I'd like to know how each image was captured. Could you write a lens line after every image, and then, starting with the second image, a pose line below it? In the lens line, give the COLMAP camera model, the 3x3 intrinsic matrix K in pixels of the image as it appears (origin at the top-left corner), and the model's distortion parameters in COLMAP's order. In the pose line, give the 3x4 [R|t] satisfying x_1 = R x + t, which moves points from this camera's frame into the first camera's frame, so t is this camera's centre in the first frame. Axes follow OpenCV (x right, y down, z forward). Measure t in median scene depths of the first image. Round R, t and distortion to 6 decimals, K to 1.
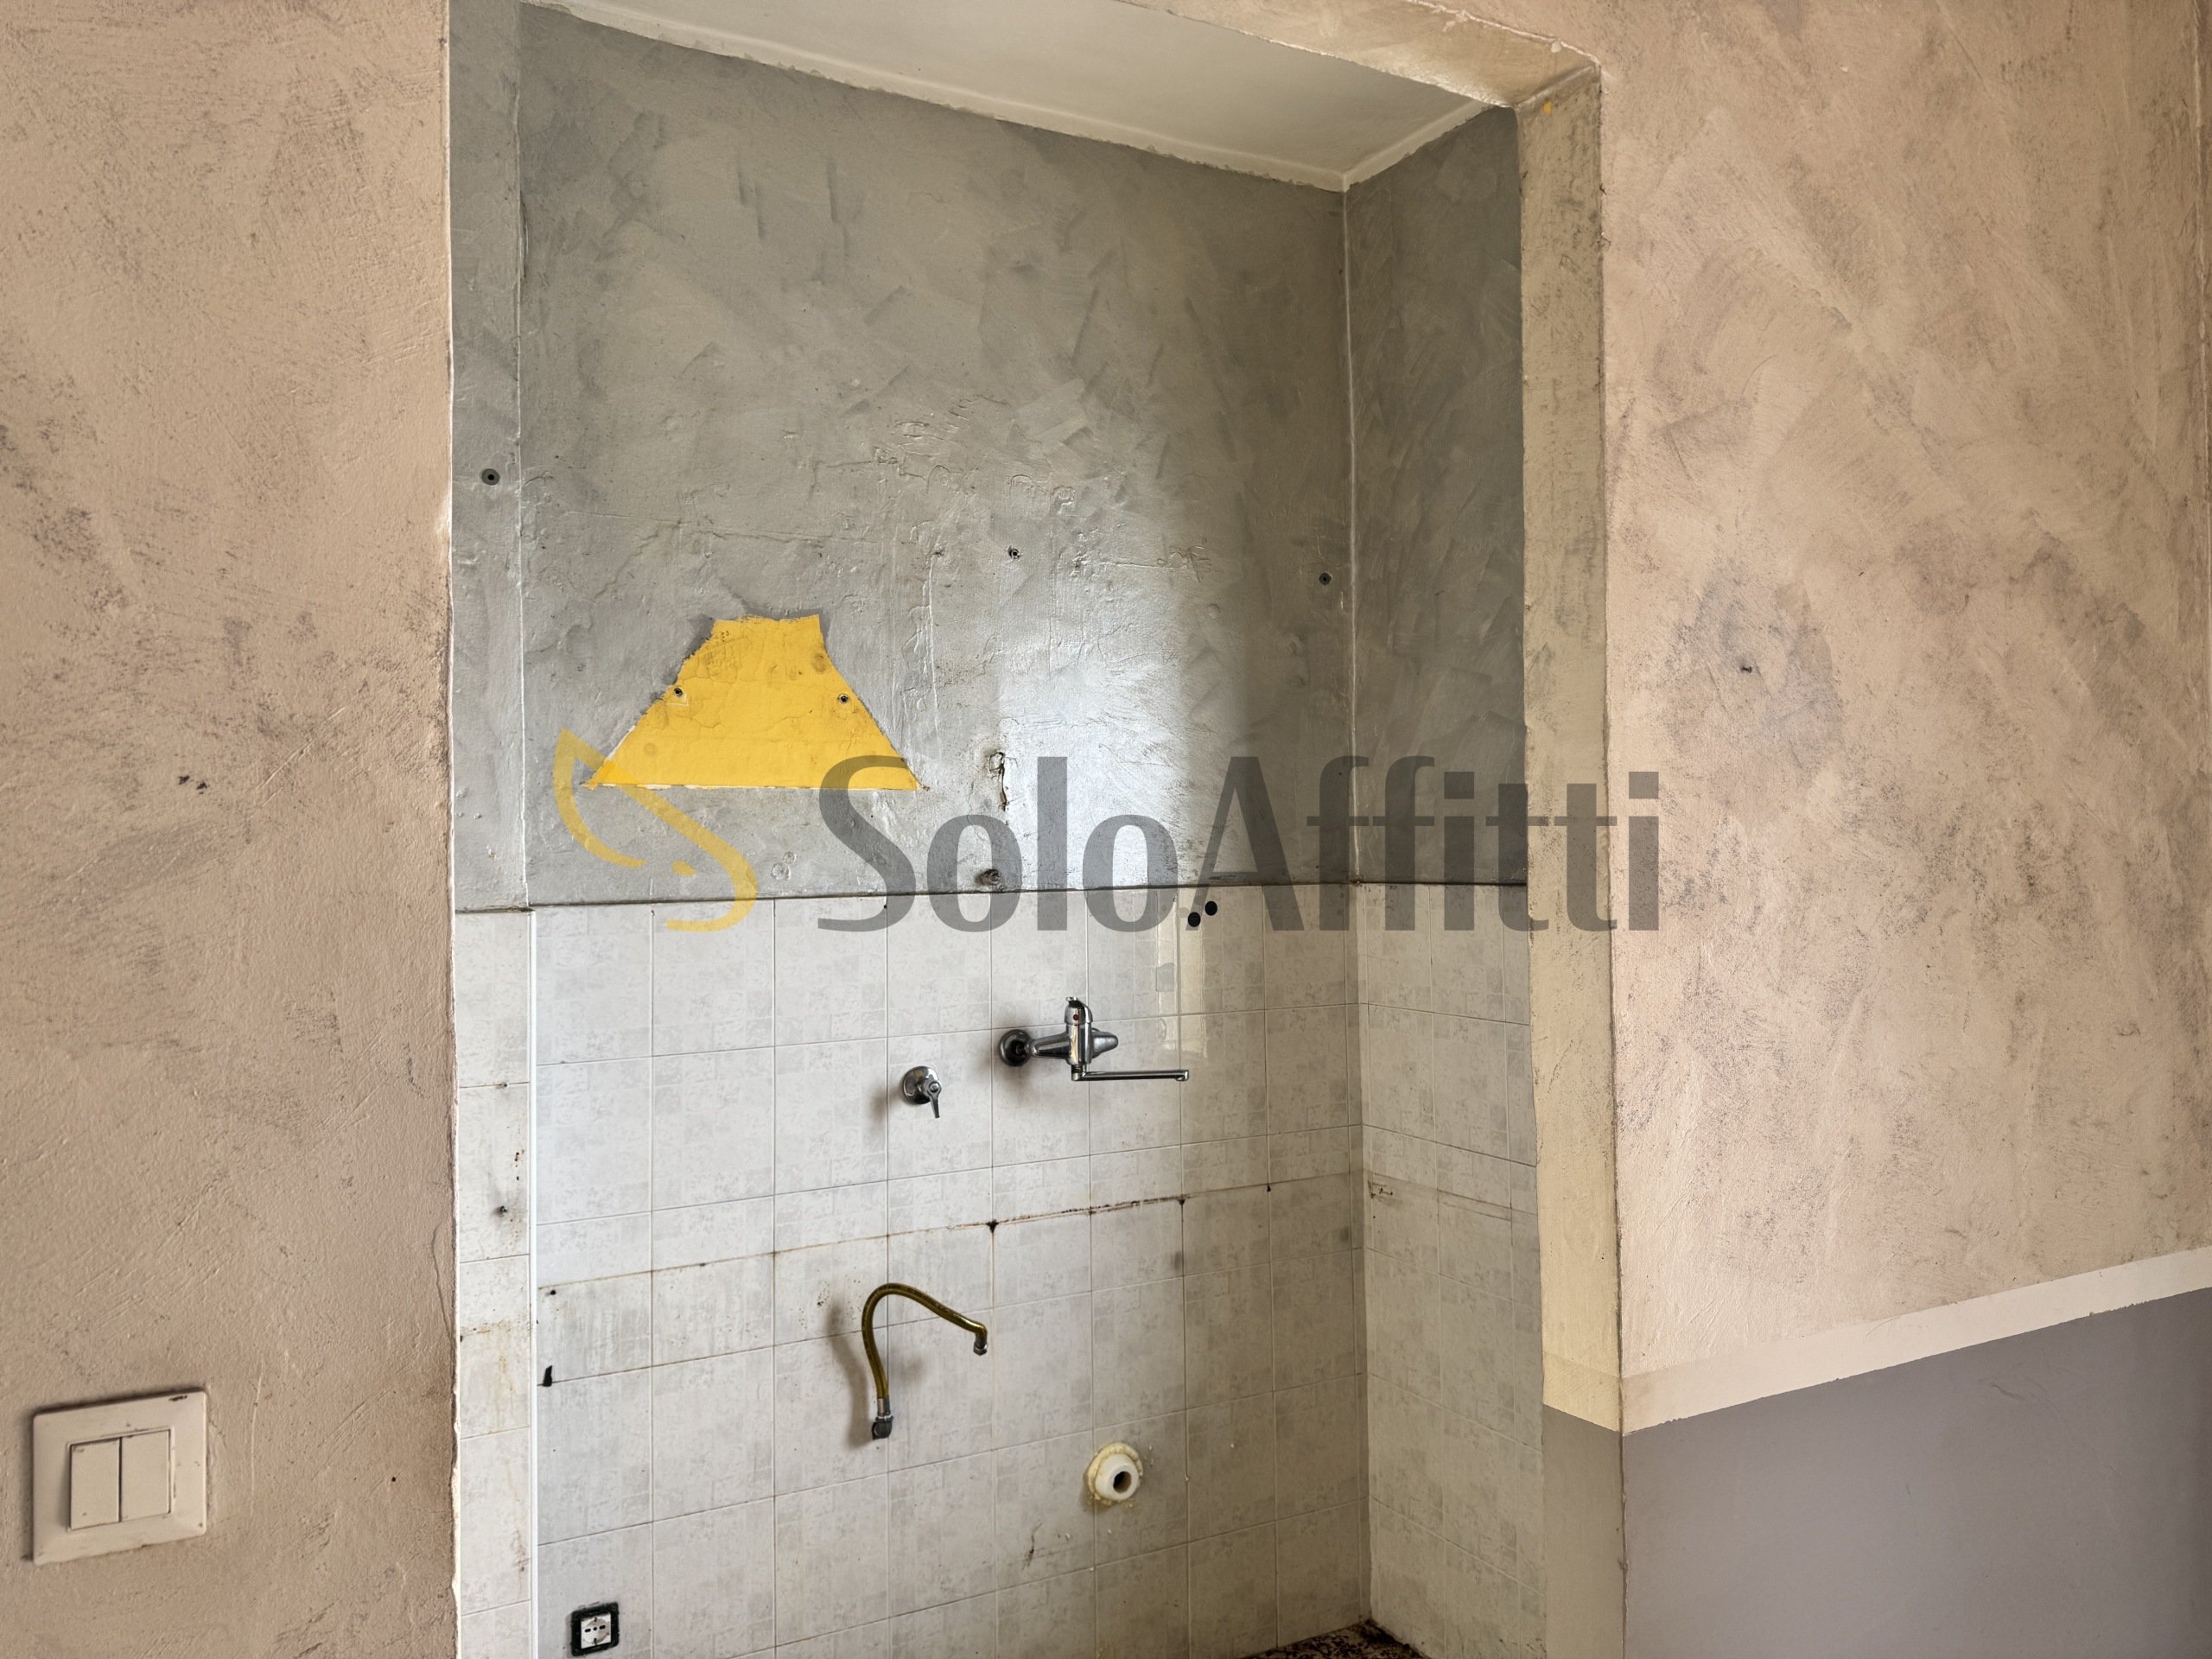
lens RADIAL K [[1545.4, 0, 1106.0], [0, 1545.4, 829.5], [0, 0, 1]] dist [0.073066, -0.086955]
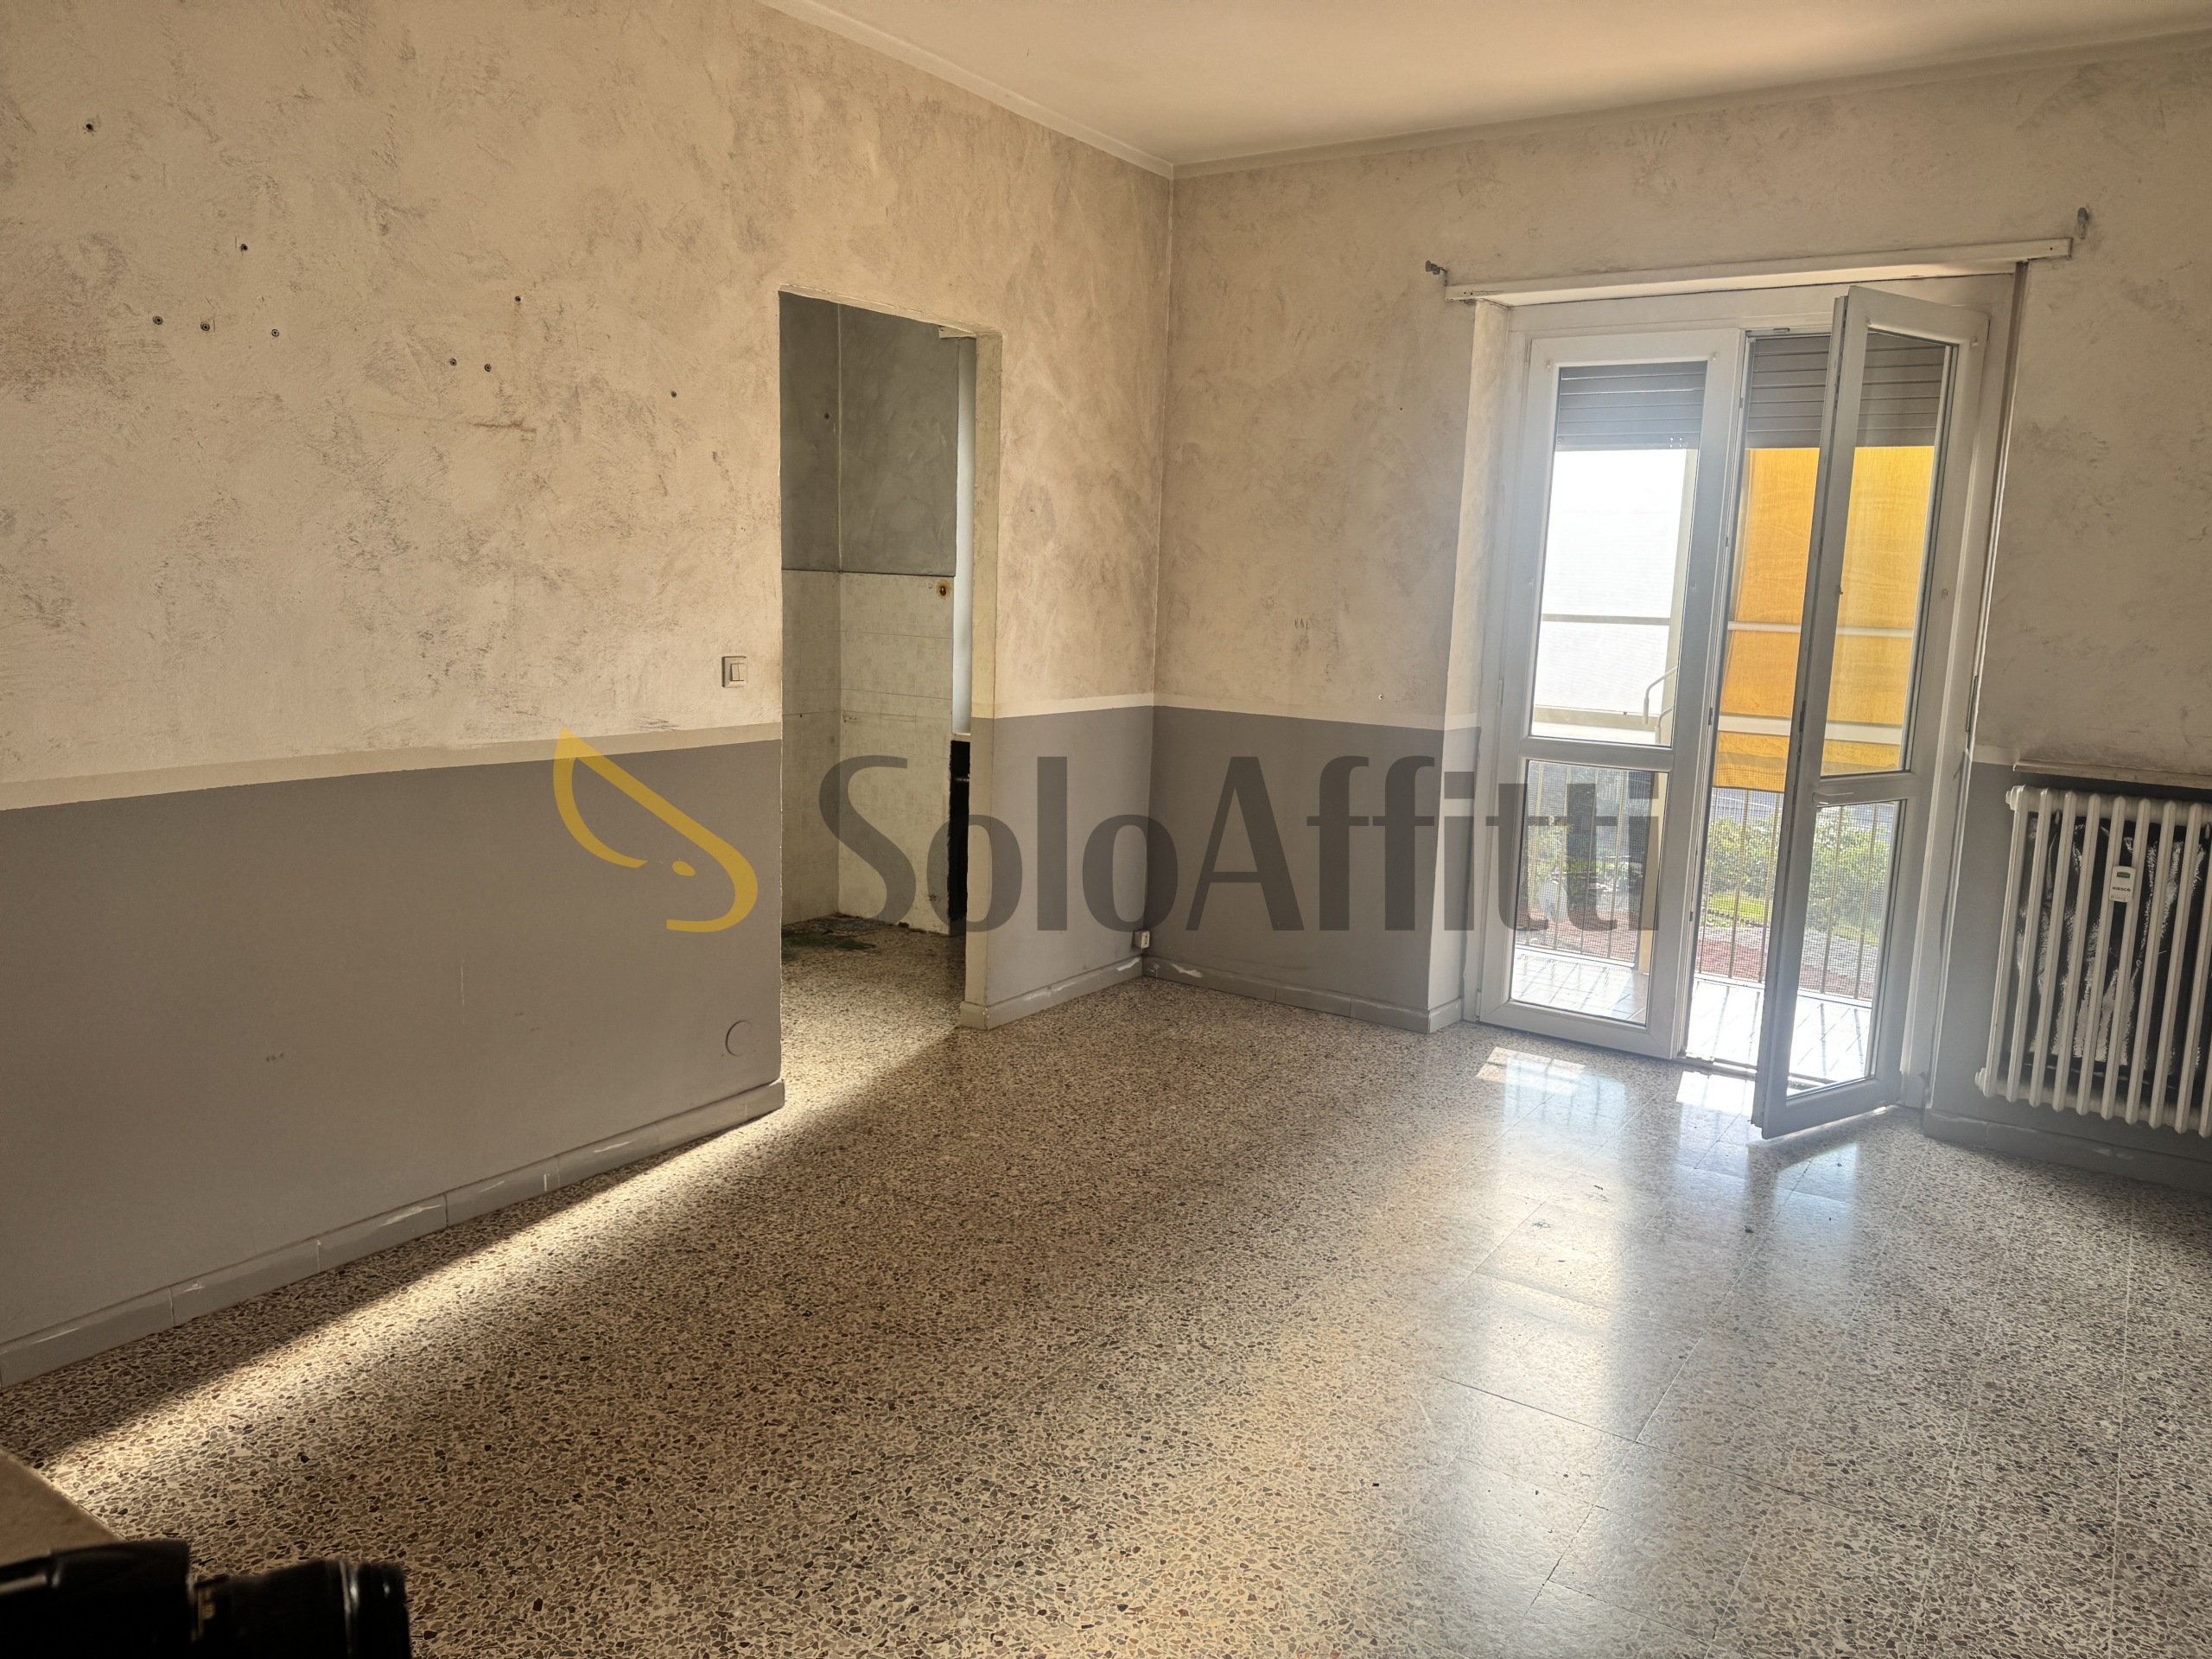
lens RADIAL K [[1553.2, 0, 1112.6], [0, 1553.2, 831.6], [0, 0, 1]] dist [0.103432, -0.147058]
pose [[0.883268, -0.031796, 0.467789, -0.641701], [-0.055437, 0.983617, 0.171533, -0.002364], [-0.465580, -0.177442, 0.867035, -1.322272]]
